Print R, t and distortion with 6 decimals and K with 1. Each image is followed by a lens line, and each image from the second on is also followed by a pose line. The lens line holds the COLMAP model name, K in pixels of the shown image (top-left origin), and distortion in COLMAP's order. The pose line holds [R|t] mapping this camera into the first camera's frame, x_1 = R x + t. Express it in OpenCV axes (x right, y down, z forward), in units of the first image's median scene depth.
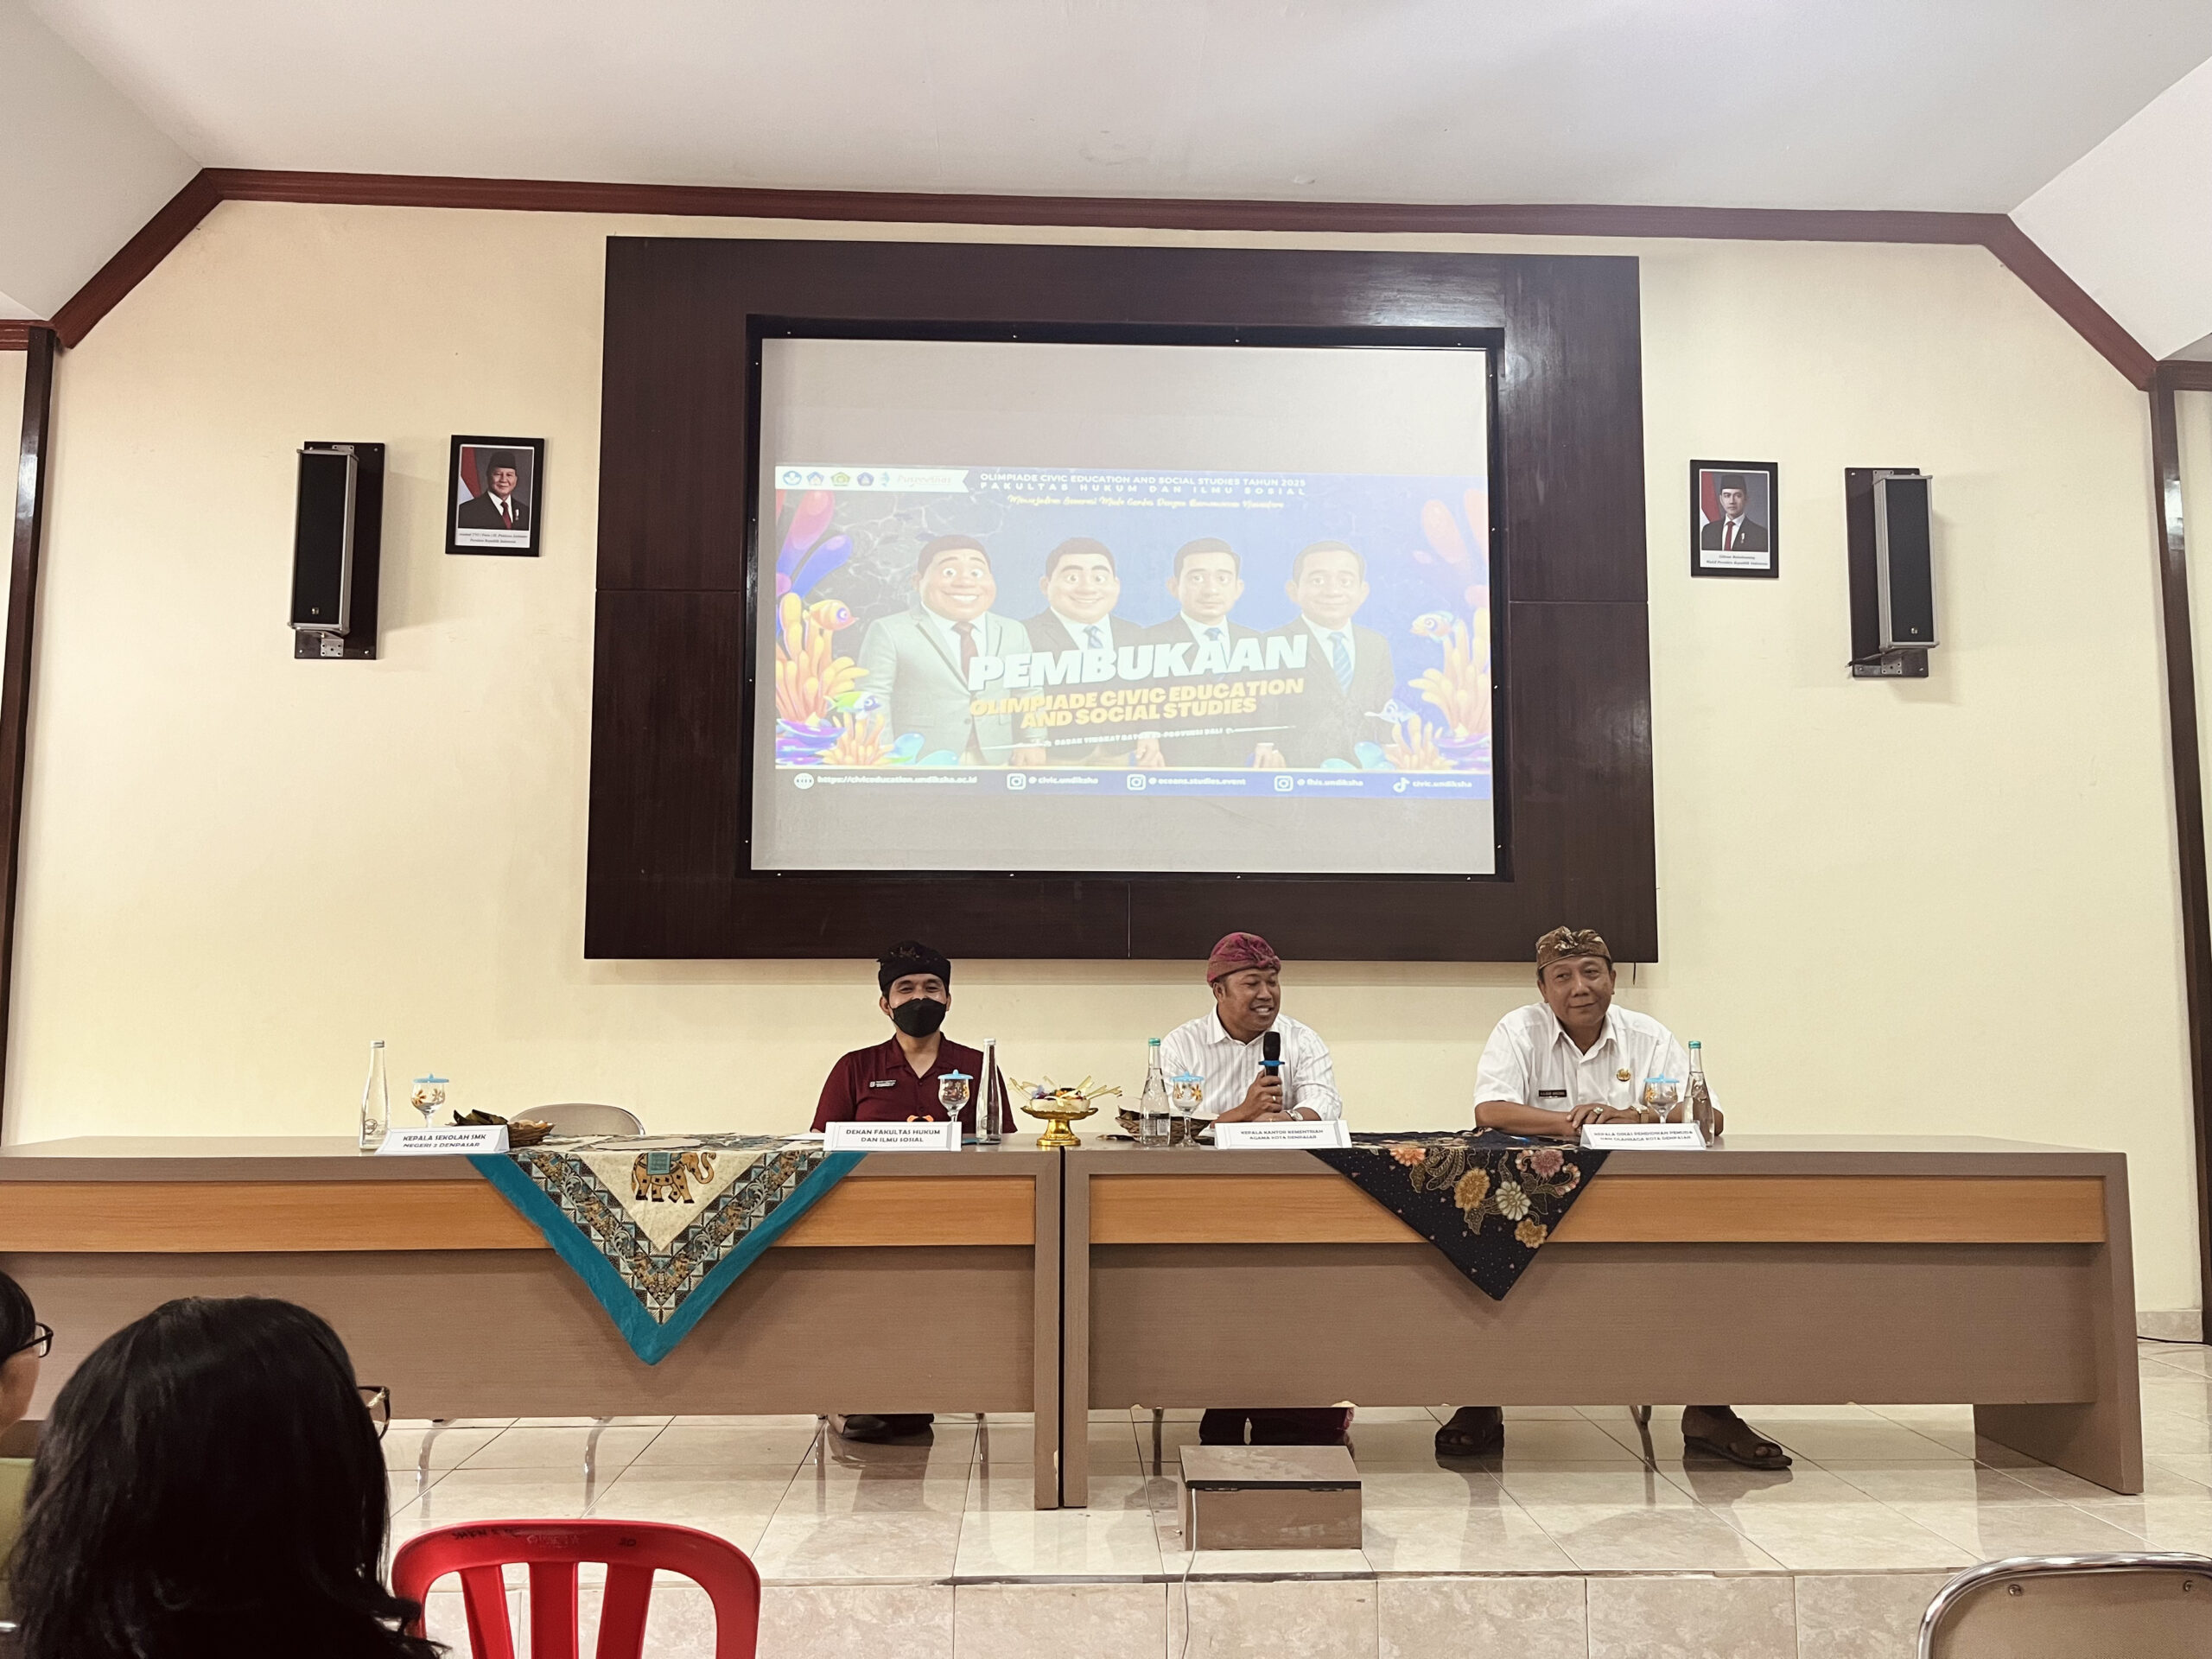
lens RADIAL K [[1705.1, 0, 1119.9], [0, 1705.1, 825.7], [0, 0, 1]] dist [0.043179, -0.021941]
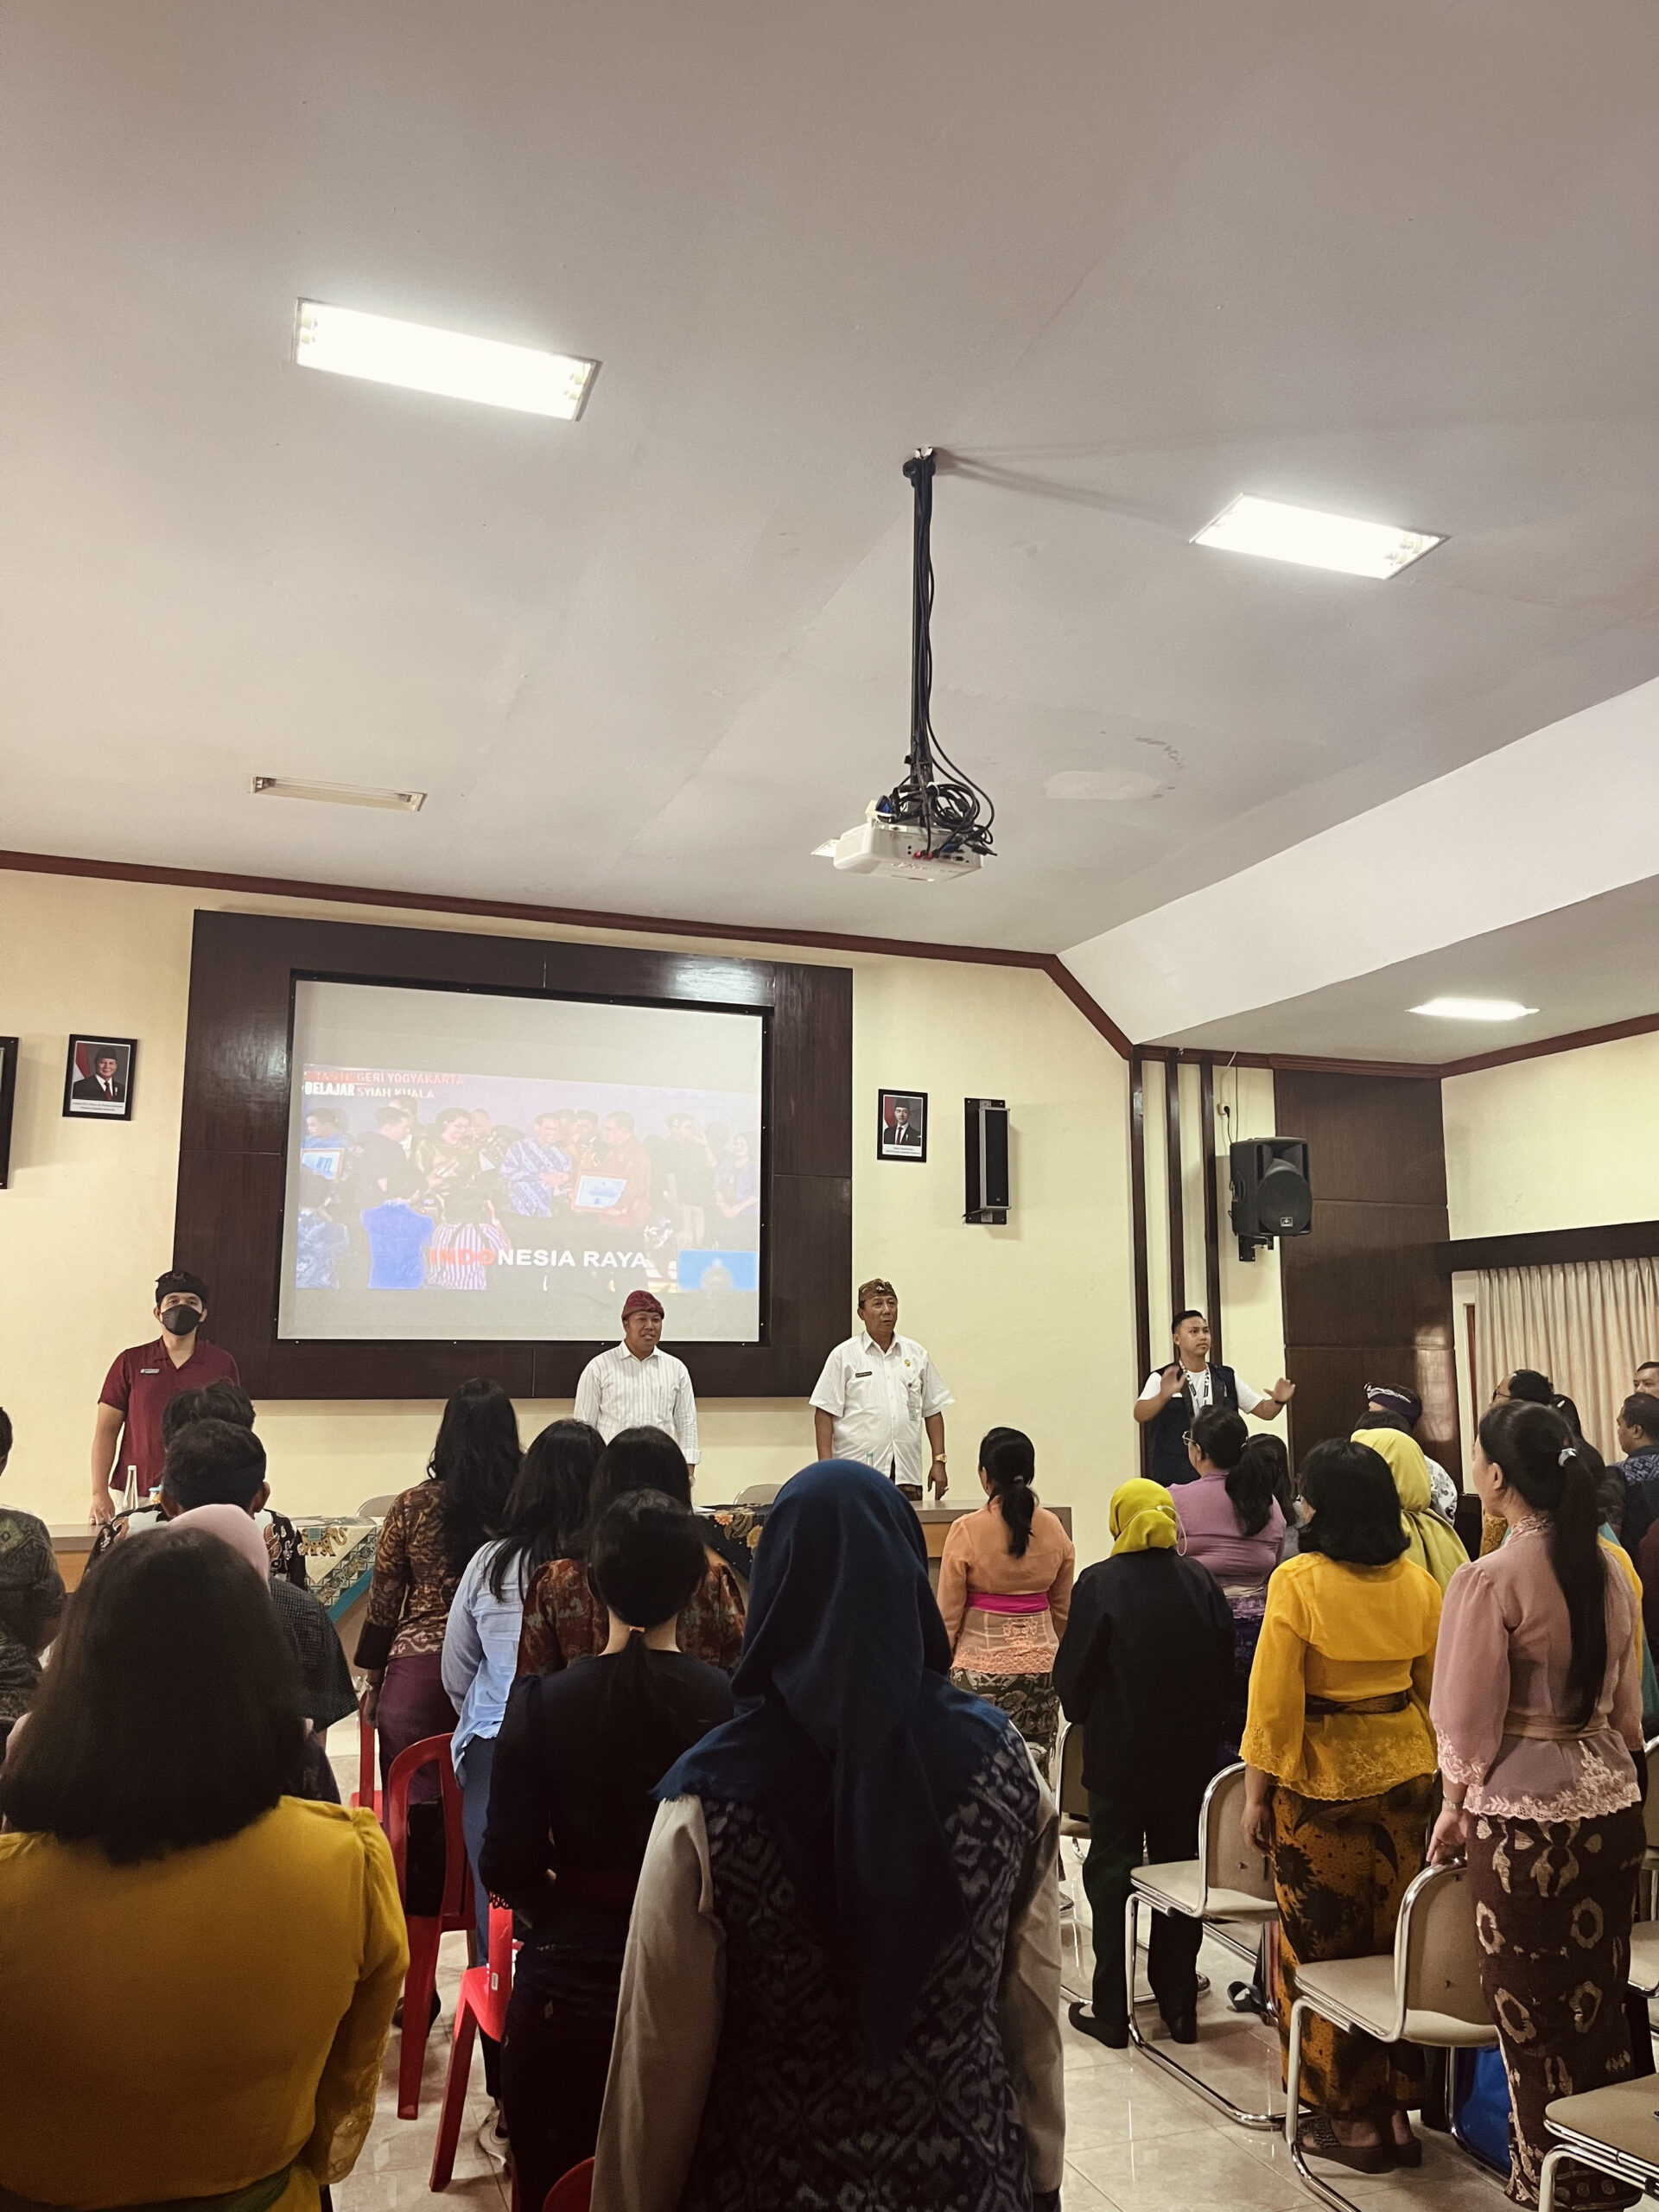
lens RADIAL K [[1705.1, 0, 832.6], [0, 1705.1, 1115.9], [0, 0, 1]] dist [0.043179, -0.021941]
pose [[0.953659, 0.045566, 0.297420, -0.203074], [-0.032361, 0.998266, -0.049174, -0.107866], [-0.299145, 0.037271, 0.953480, -0.568847]]
